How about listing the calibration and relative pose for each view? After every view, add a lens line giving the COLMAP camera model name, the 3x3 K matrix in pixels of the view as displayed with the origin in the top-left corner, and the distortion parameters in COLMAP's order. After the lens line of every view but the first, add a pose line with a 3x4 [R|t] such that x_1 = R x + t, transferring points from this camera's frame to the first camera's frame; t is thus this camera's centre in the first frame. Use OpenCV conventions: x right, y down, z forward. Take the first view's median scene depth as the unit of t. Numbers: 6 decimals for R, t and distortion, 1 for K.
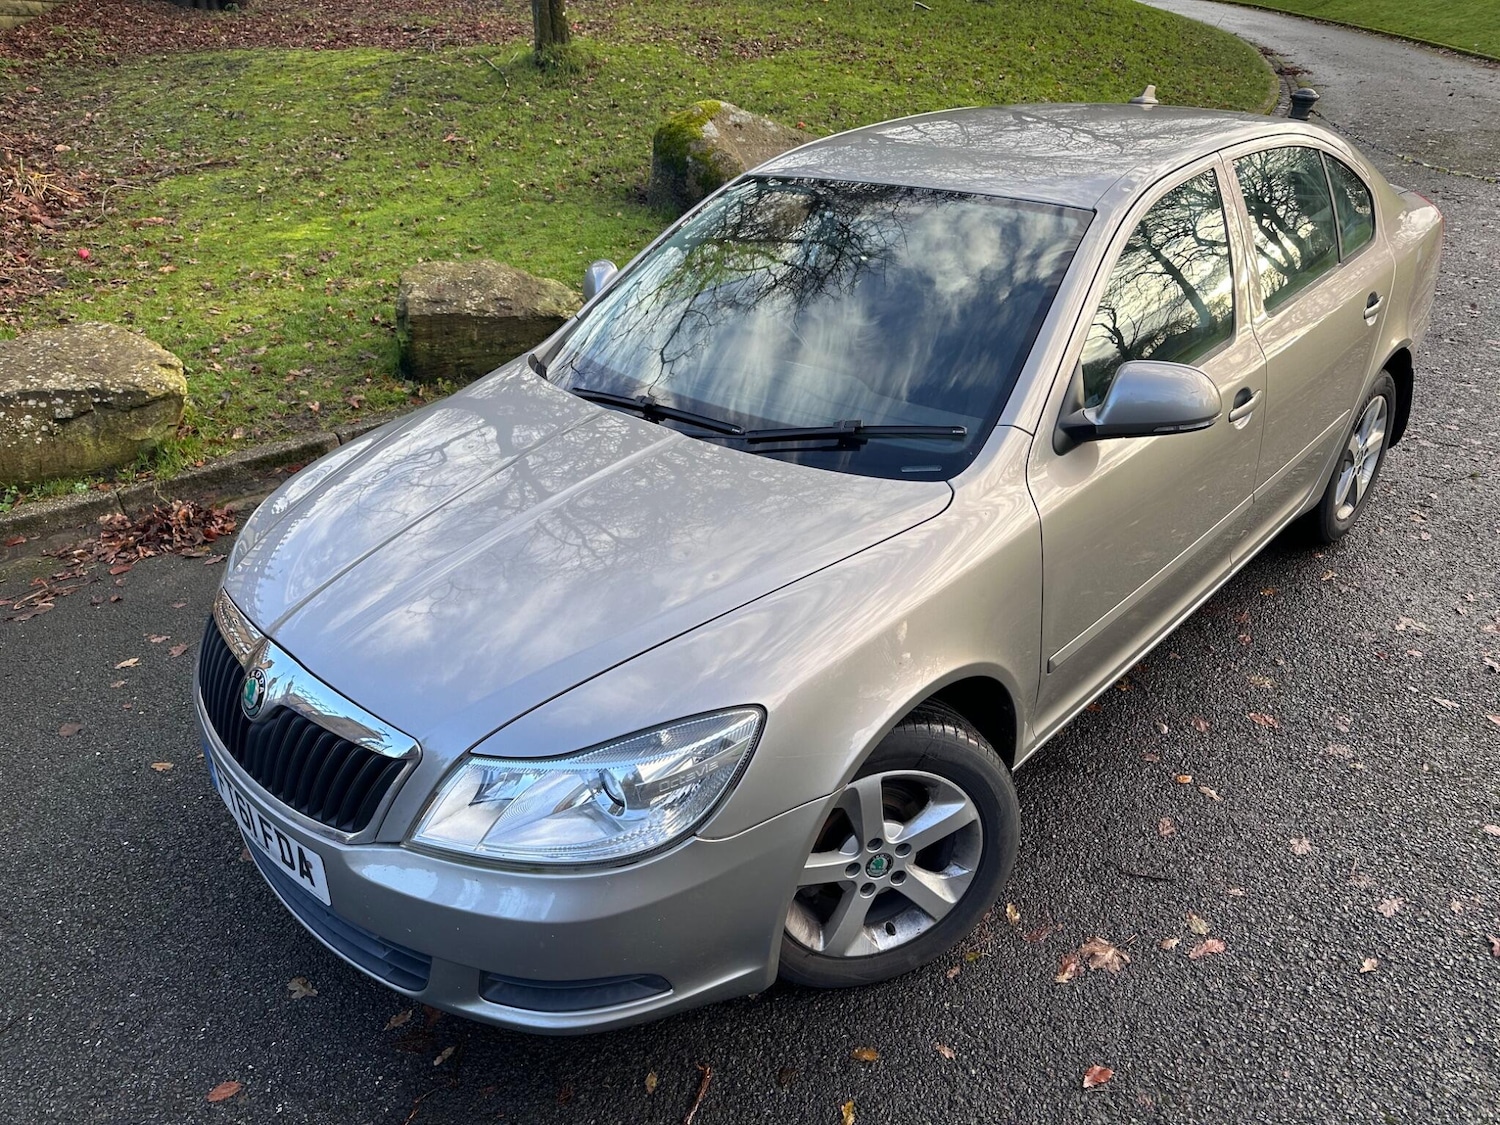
lens RADIAL K [[1057.6, 0, 742.1], [0, 1057.6, 567.1], [0, 0, 1]] dist [0.023740, -0.028879]
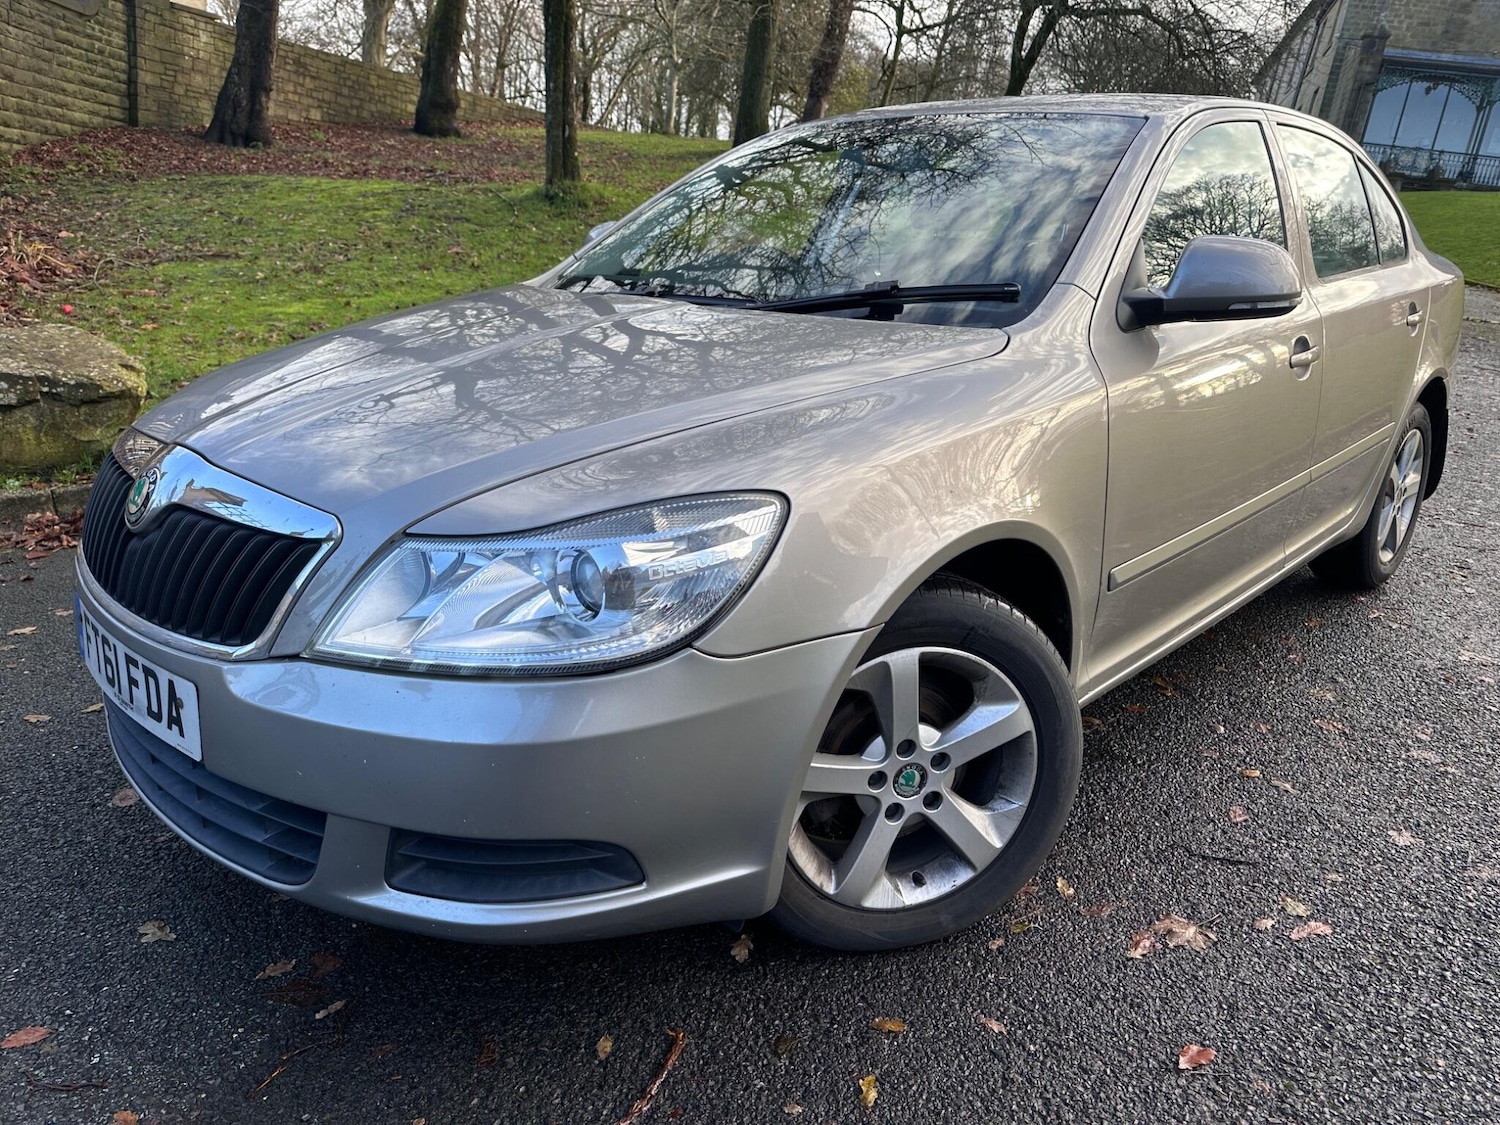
lens RADIAL K [[1062.2, 0, 748.3], [0, 1062.2, 562.3], [0, 0, 1]] dist [0.018996, -0.025165]
pose [[0.998221, 0.053985, 0.025308, -0.019507], [-0.048744, 0.983357, -0.175023, 0.246894], [-0.034336, 0.173478, 0.984239, 0.177205]]
